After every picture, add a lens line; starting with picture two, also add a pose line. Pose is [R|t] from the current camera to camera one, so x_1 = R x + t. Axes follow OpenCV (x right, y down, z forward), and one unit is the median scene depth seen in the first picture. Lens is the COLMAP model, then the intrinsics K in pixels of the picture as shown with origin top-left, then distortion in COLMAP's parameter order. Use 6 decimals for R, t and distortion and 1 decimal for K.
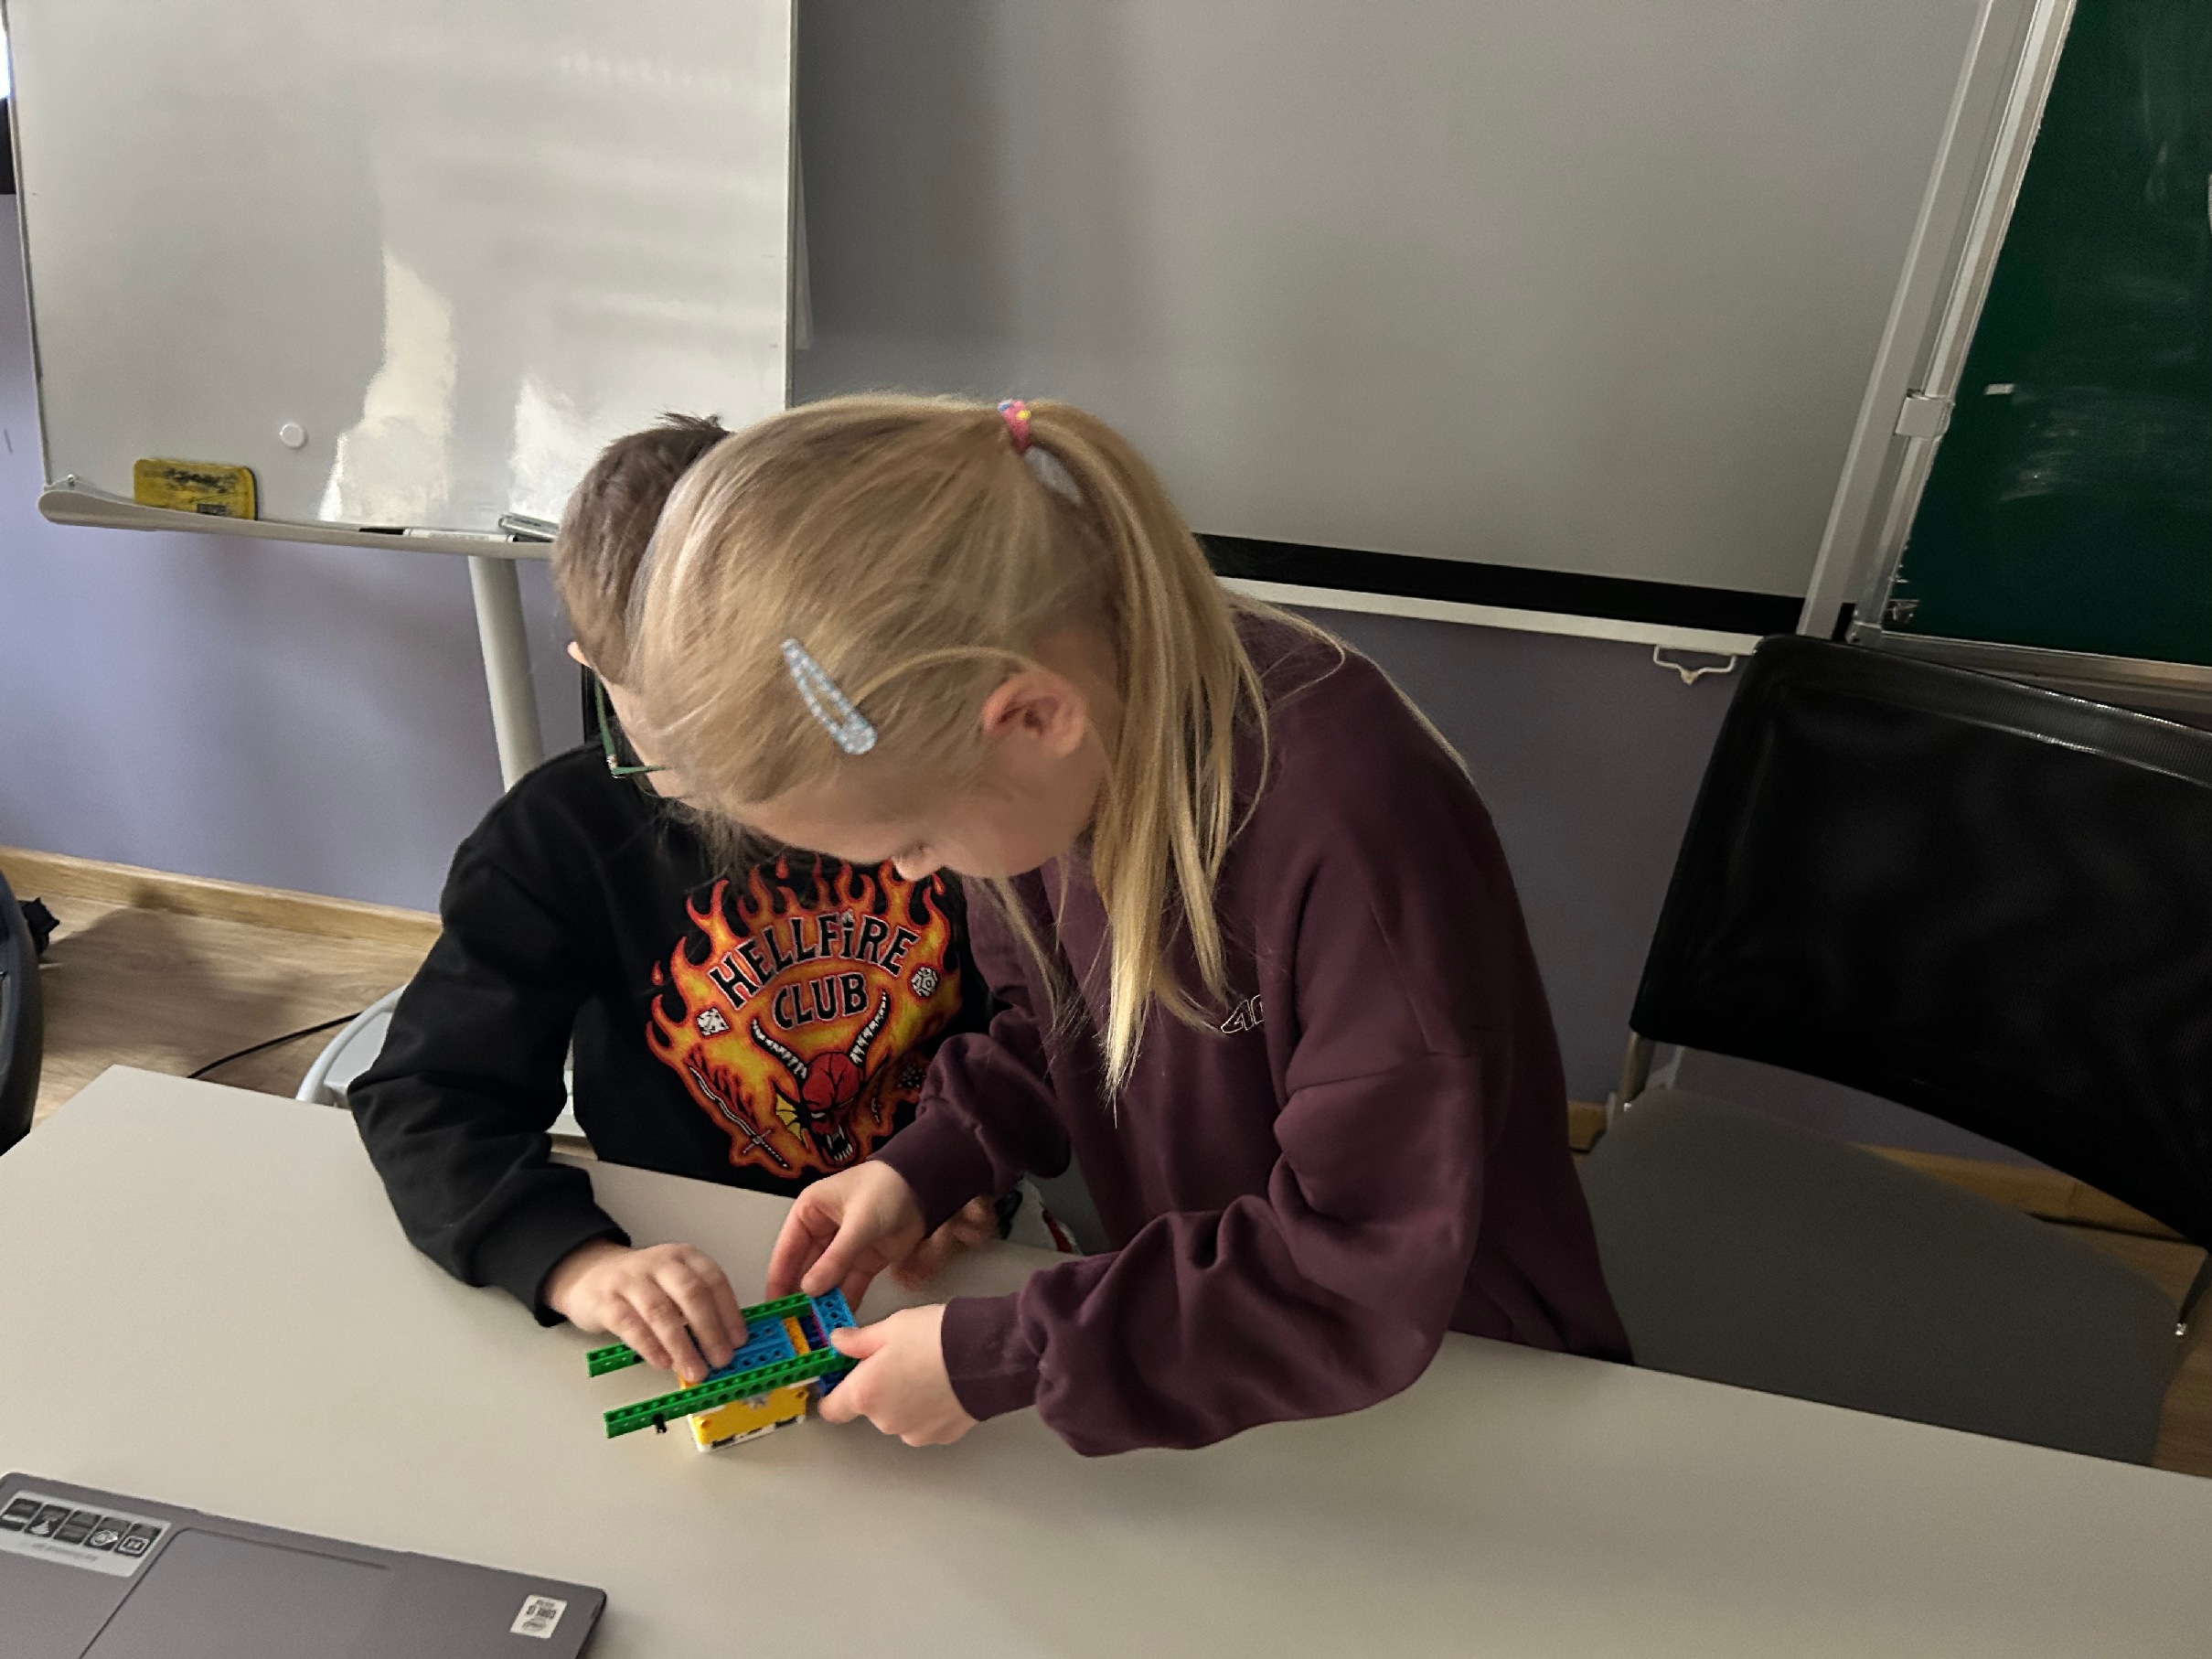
lens RADIAL K [[1662.9, 0, 1113.1], [0, 1662.9, 846.4], [0, 0, 1]] dist [0.007576, -0.031681]
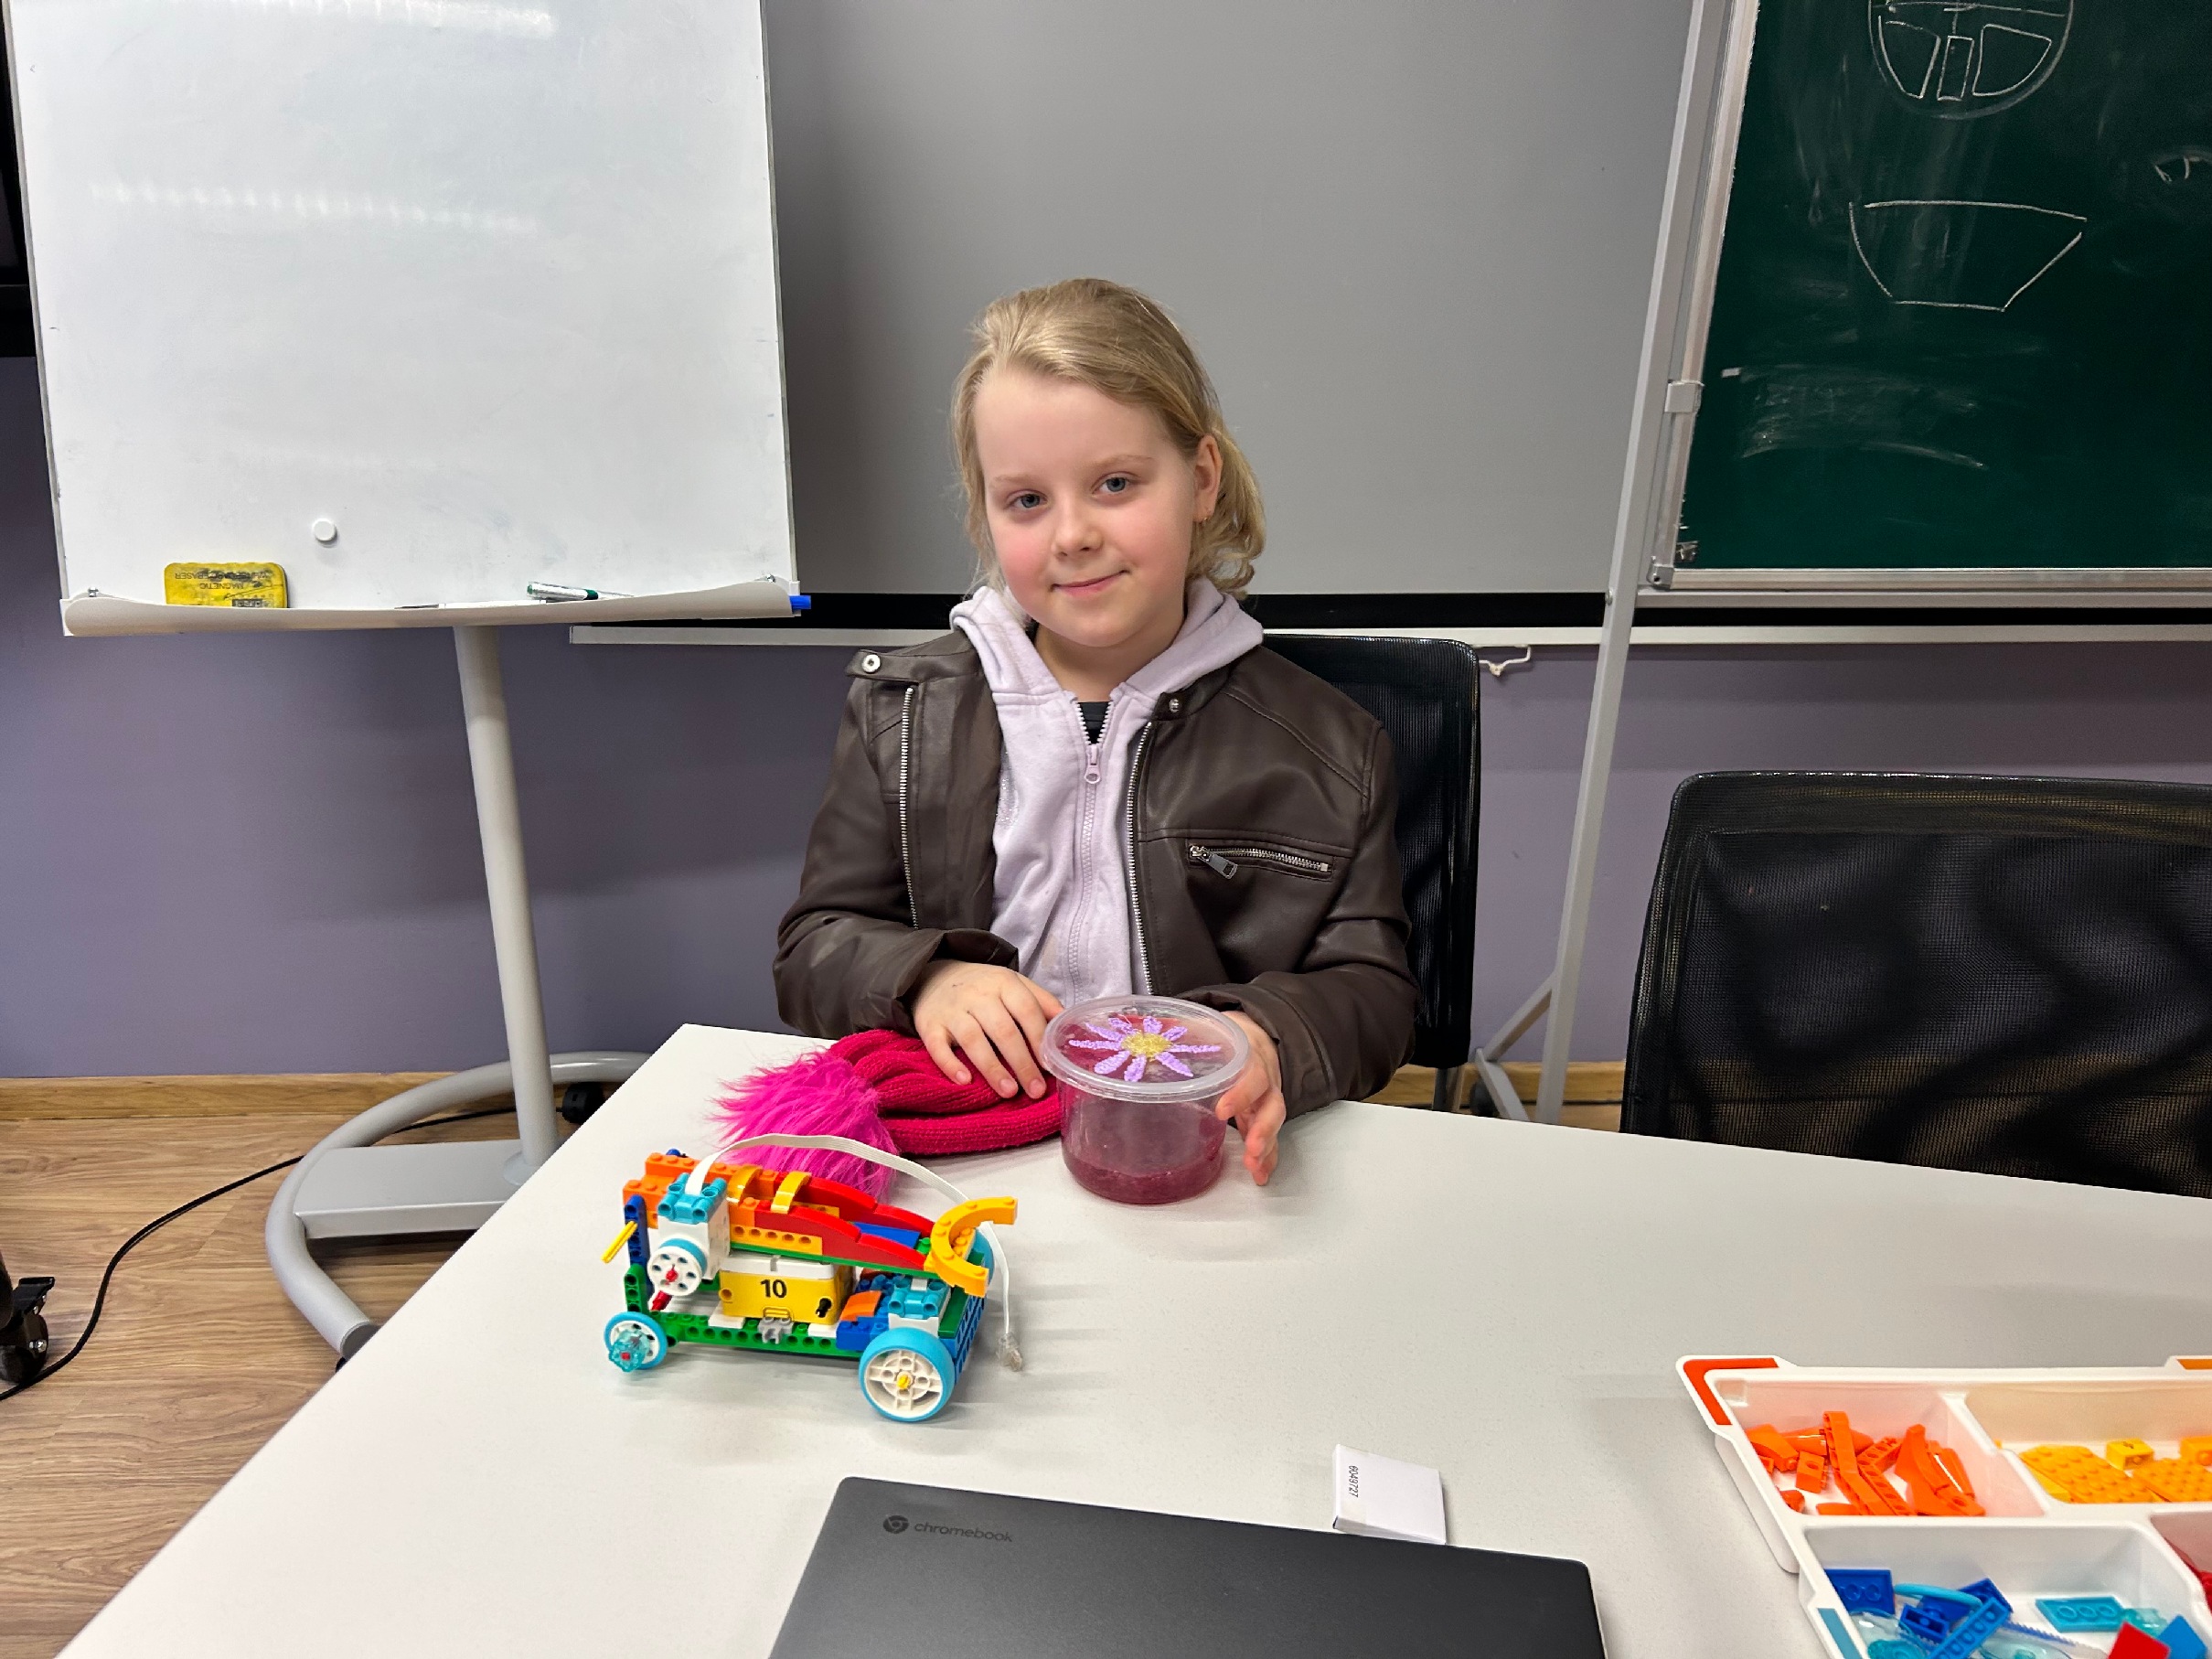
lens RADIAL K [[1662.9, 0, 1109.1], [0, 1662.9, 841.5], [0, 0, 1]] dist [0.007576, -0.031681]
pose [[0.968571, -0.120512, 0.217594, -0.256967], [0.152994, 0.978380, -0.139156, 0.181987], [-0.196120, 0.168073, 0.966069, -0.118008]]
